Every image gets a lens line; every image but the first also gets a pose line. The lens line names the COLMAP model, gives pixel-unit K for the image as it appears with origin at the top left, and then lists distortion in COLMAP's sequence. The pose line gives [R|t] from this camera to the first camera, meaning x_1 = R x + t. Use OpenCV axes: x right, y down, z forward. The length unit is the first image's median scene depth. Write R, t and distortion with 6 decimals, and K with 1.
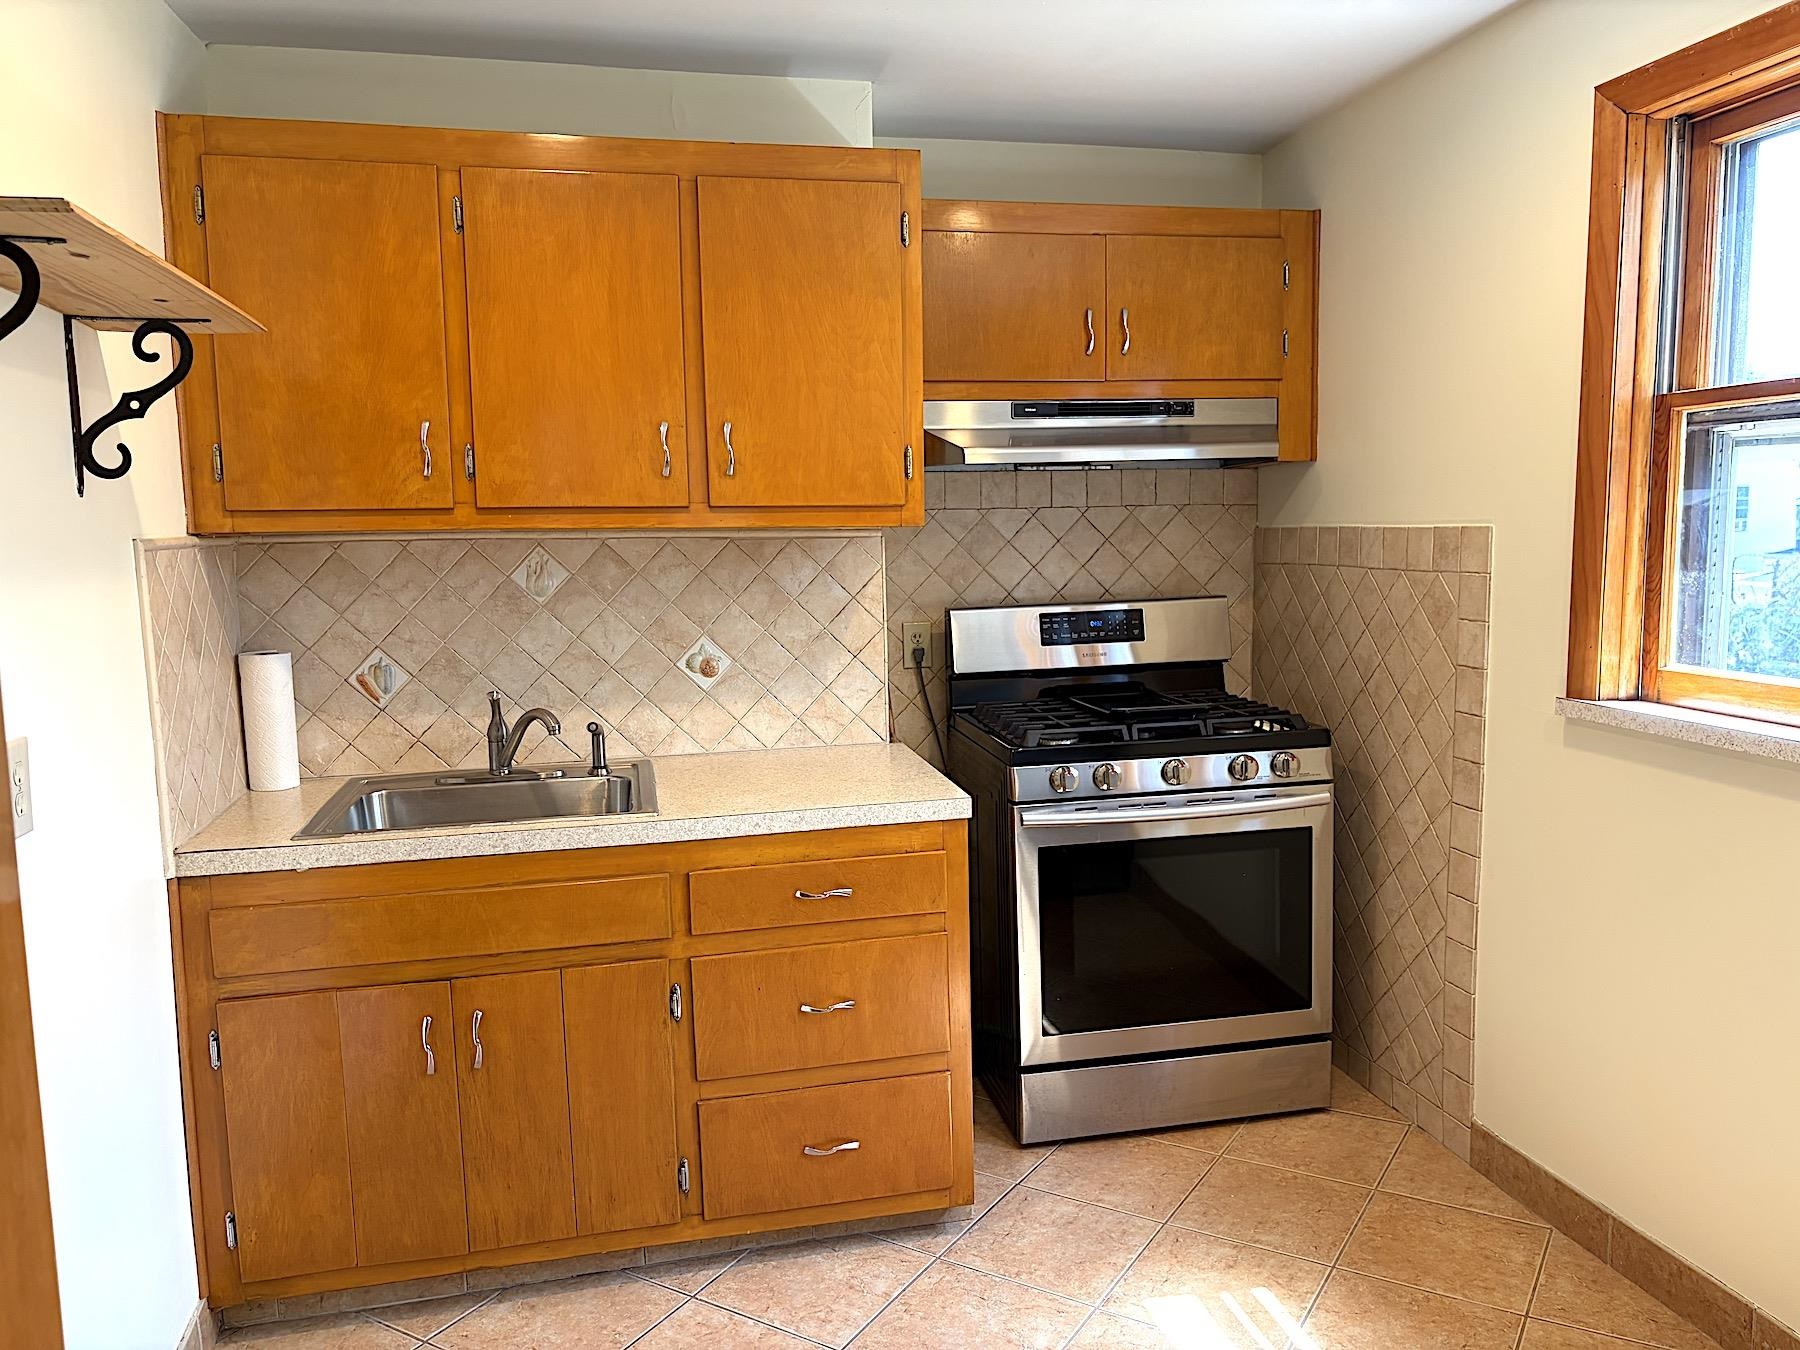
lens RADIAL K [[1358.7, 0, 911.0], [0, 1358.7, 675.0], [0, 0, 1]] dist [0.038632, -0.053730]
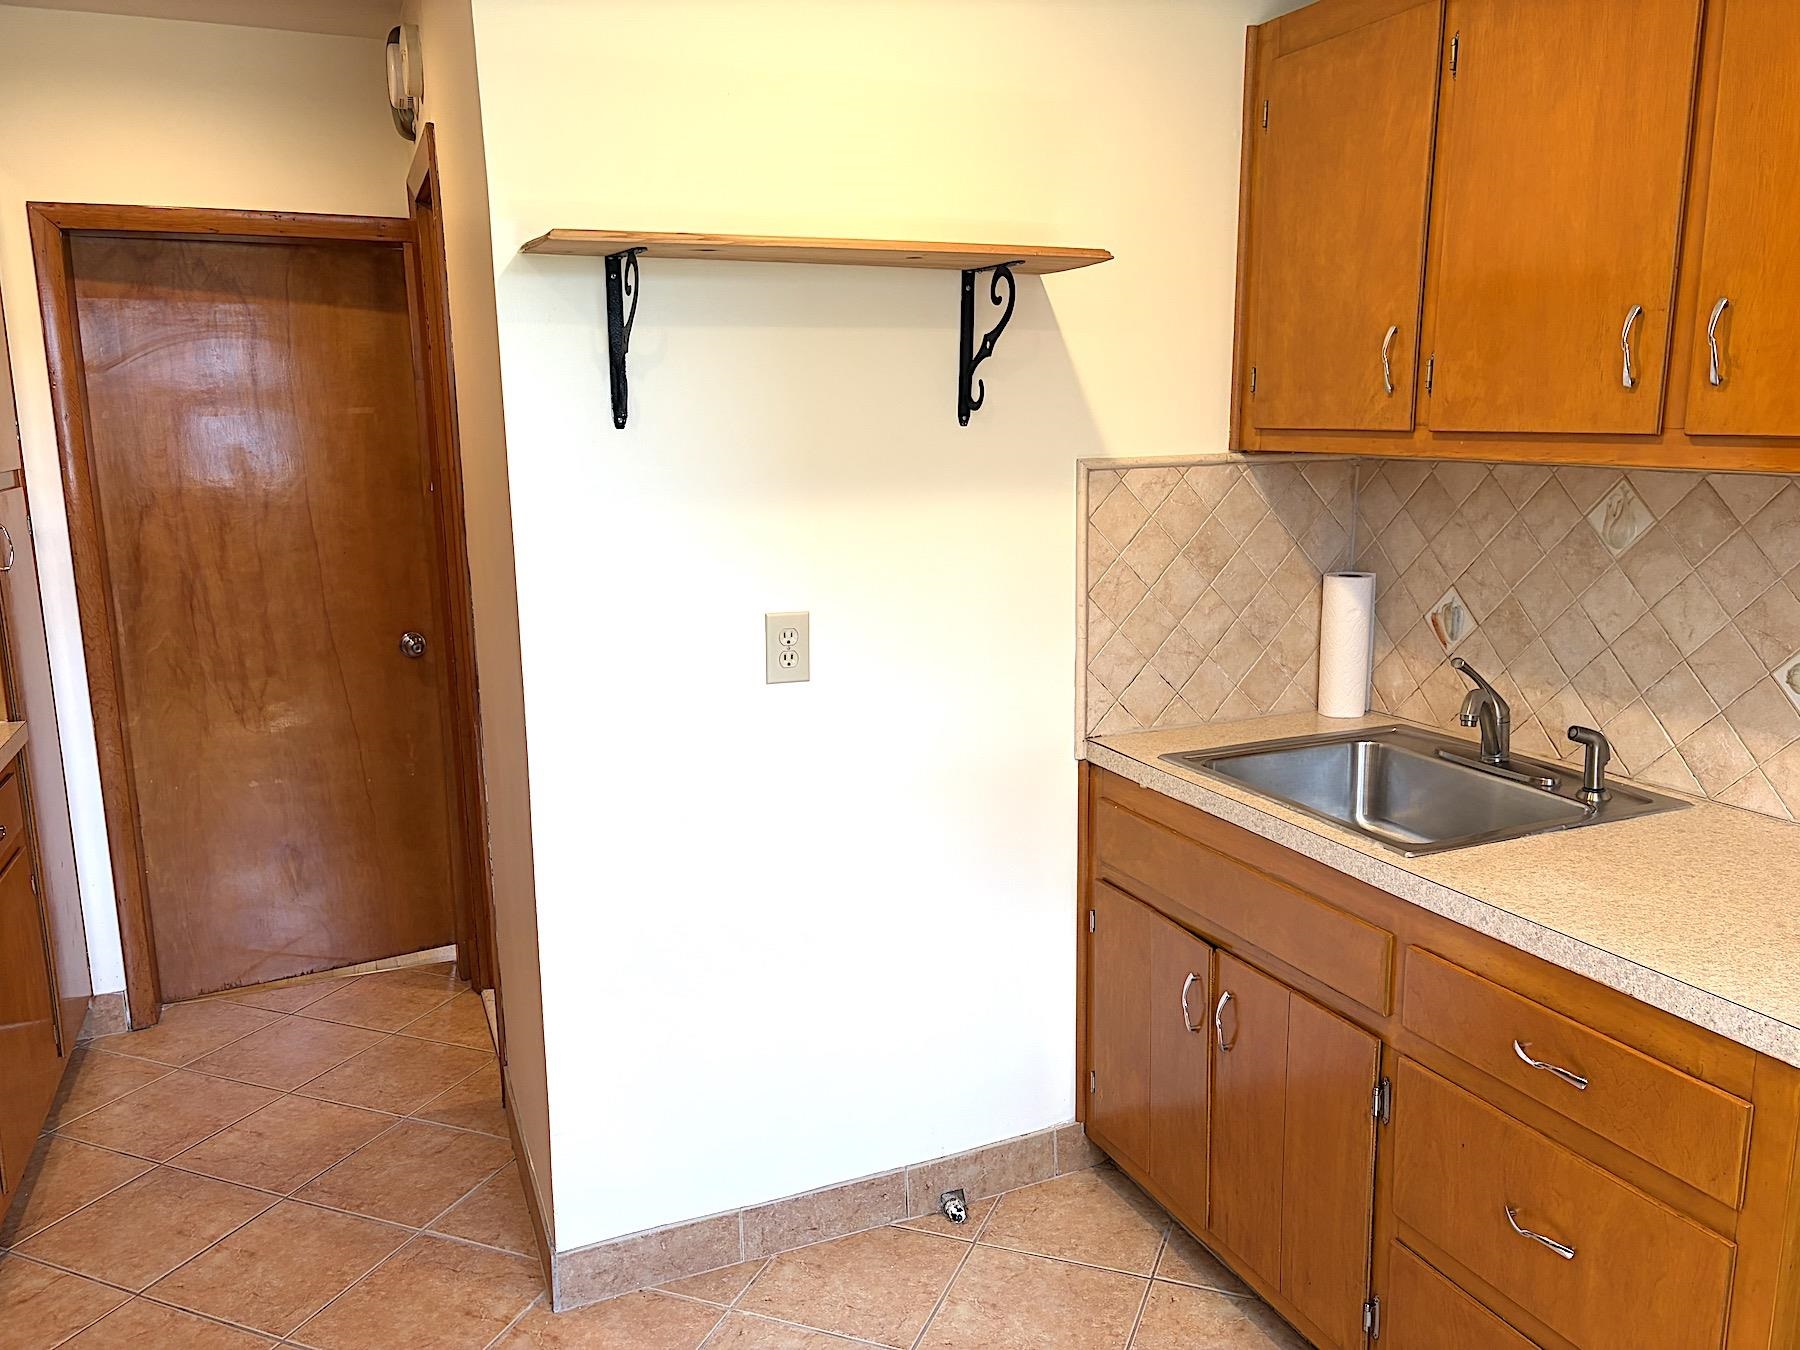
lens RADIAL K [[1367.0, 0, 921.5], [0, 1367.0, 687.2], [0, 0, 1]] dist [0.013232, 0.005754]
pose [[0.184190, 0.208273, -0.960571, 0.402864], [-0.103292, 0.975982, 0.191809, -0.090195], [0.977448, 0.063890, 0.201279, 0.501367]]
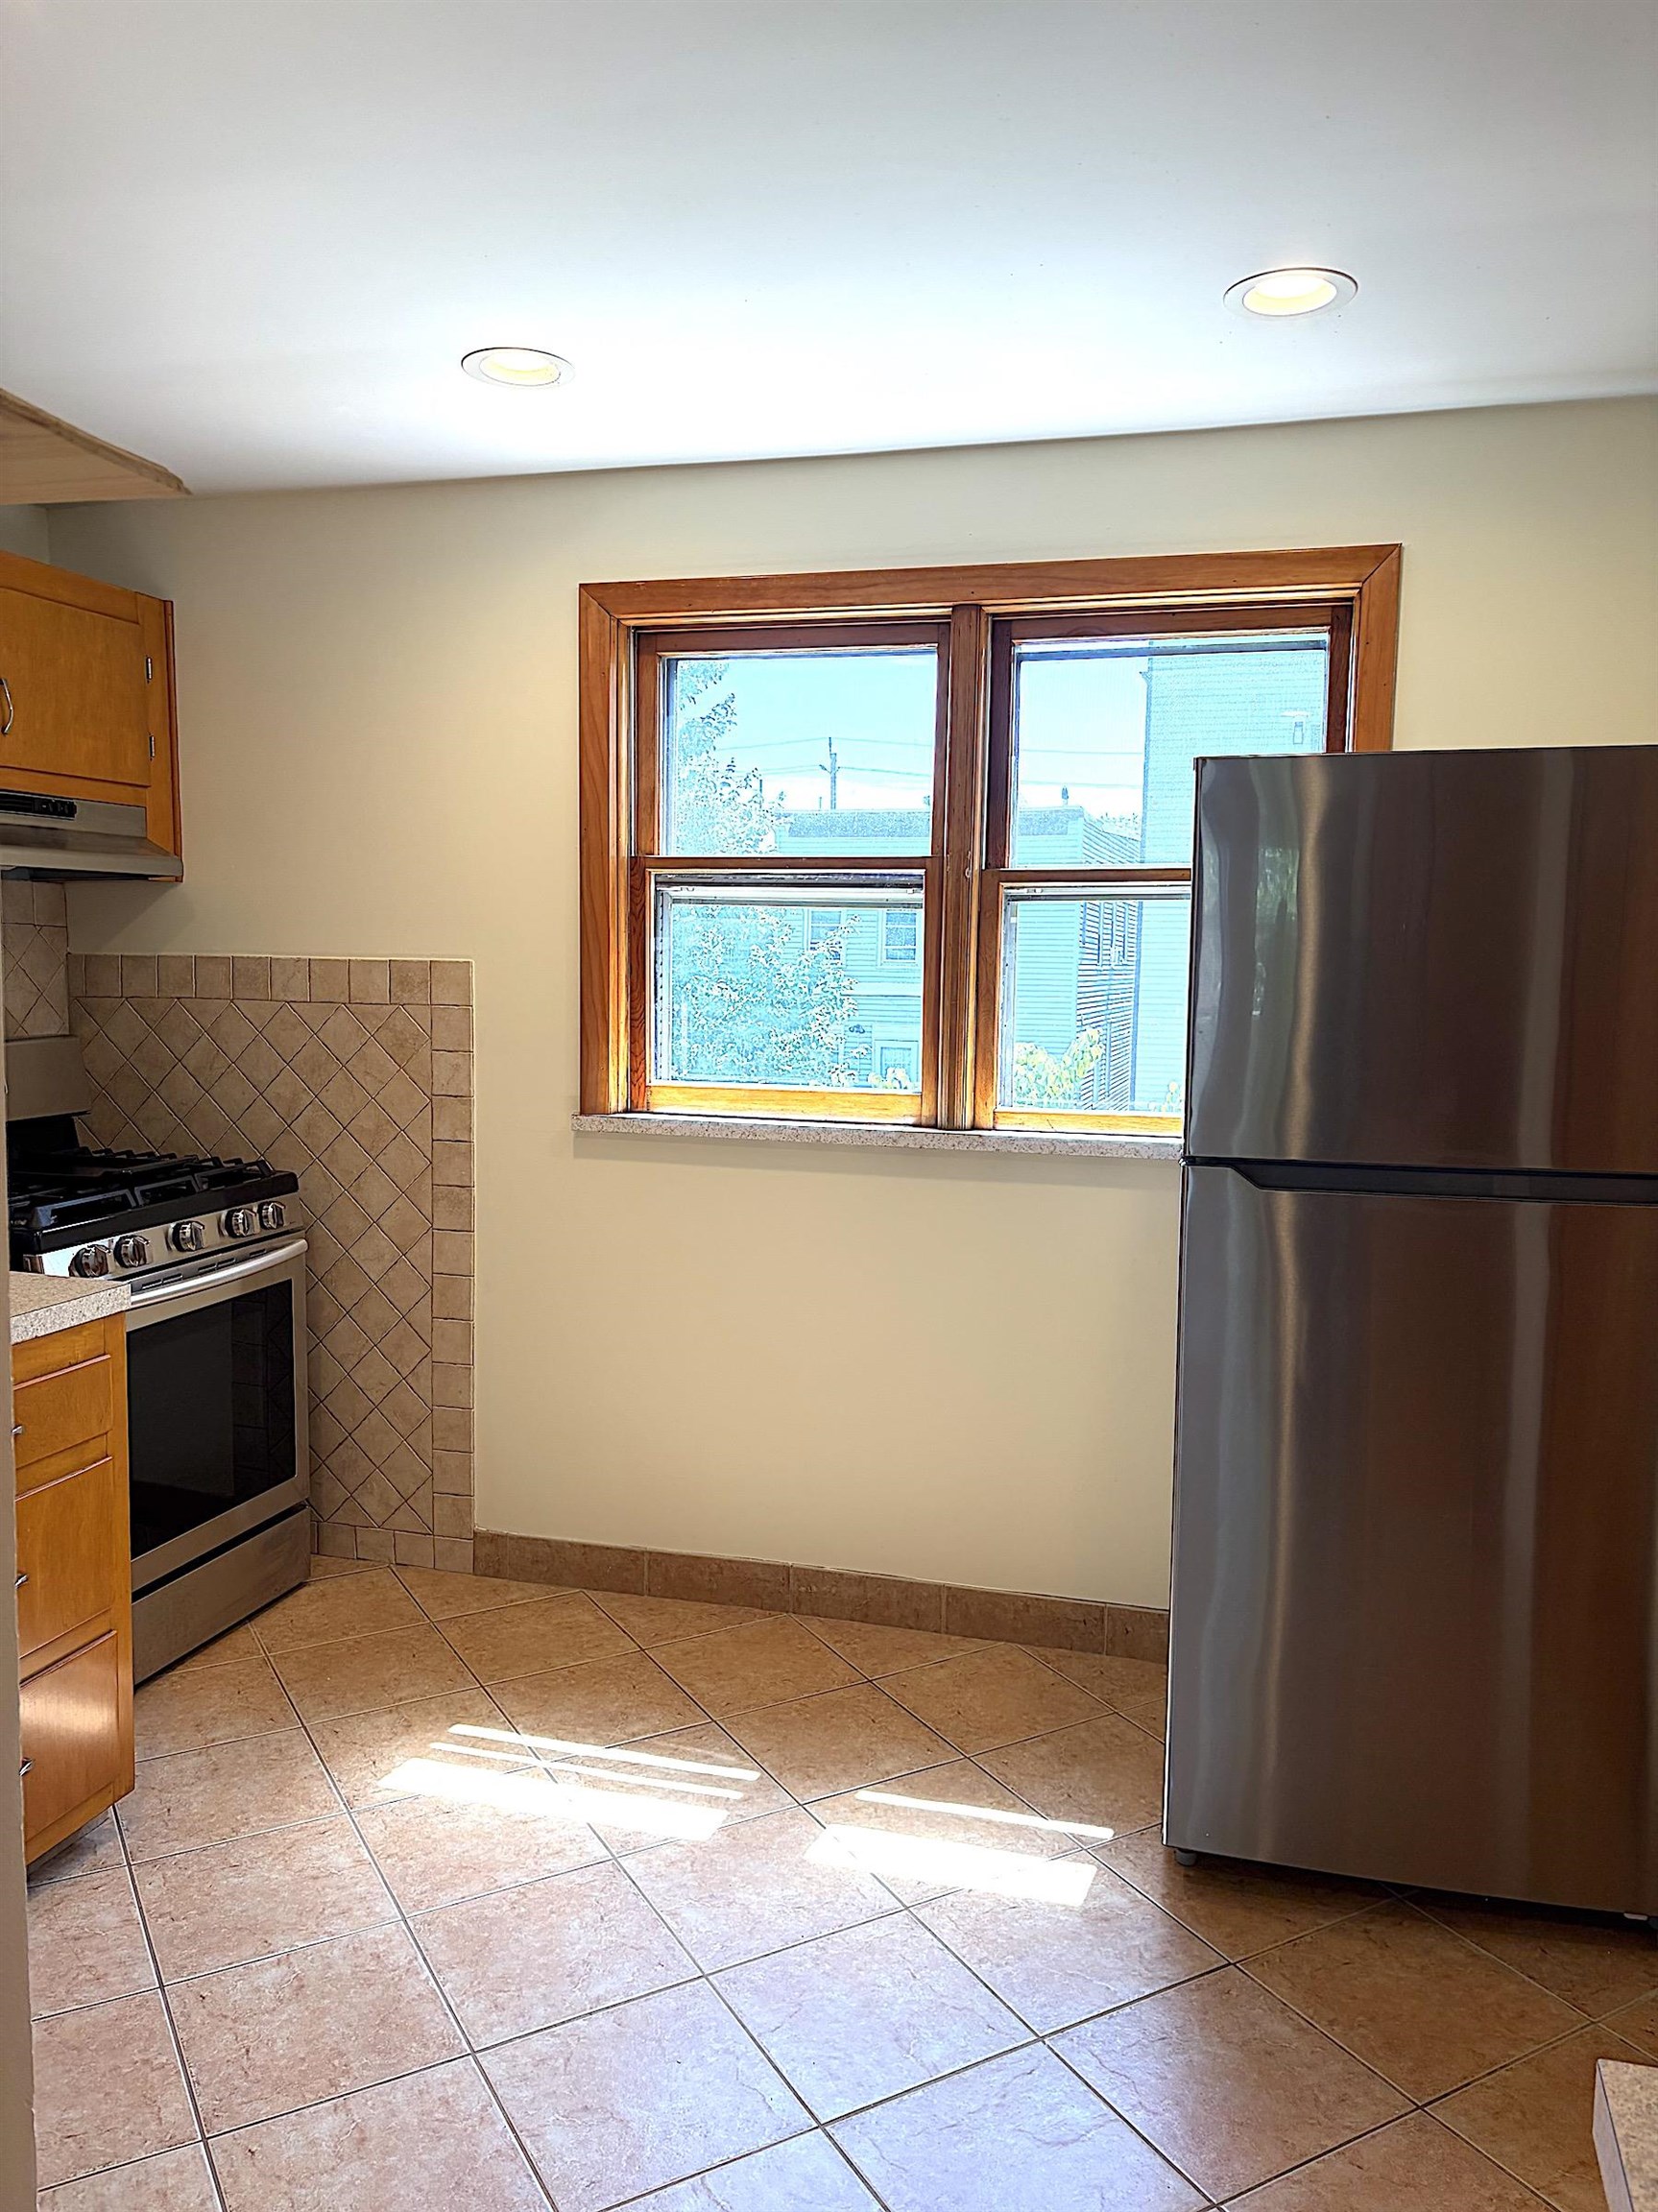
lens RADIAL K [[1669.7, 0, 829.0], [0, 1669.7, 1106.0], [0, 0, 1]] dist [0.038632, -0.053730]
pose [[0.476917, -0.056605, 0.877124, -0.559437], [0.074528, 0.996935, 0.023813, -0.006801], [-0.875783, 0.054014, 0.479673, 0.133123]]
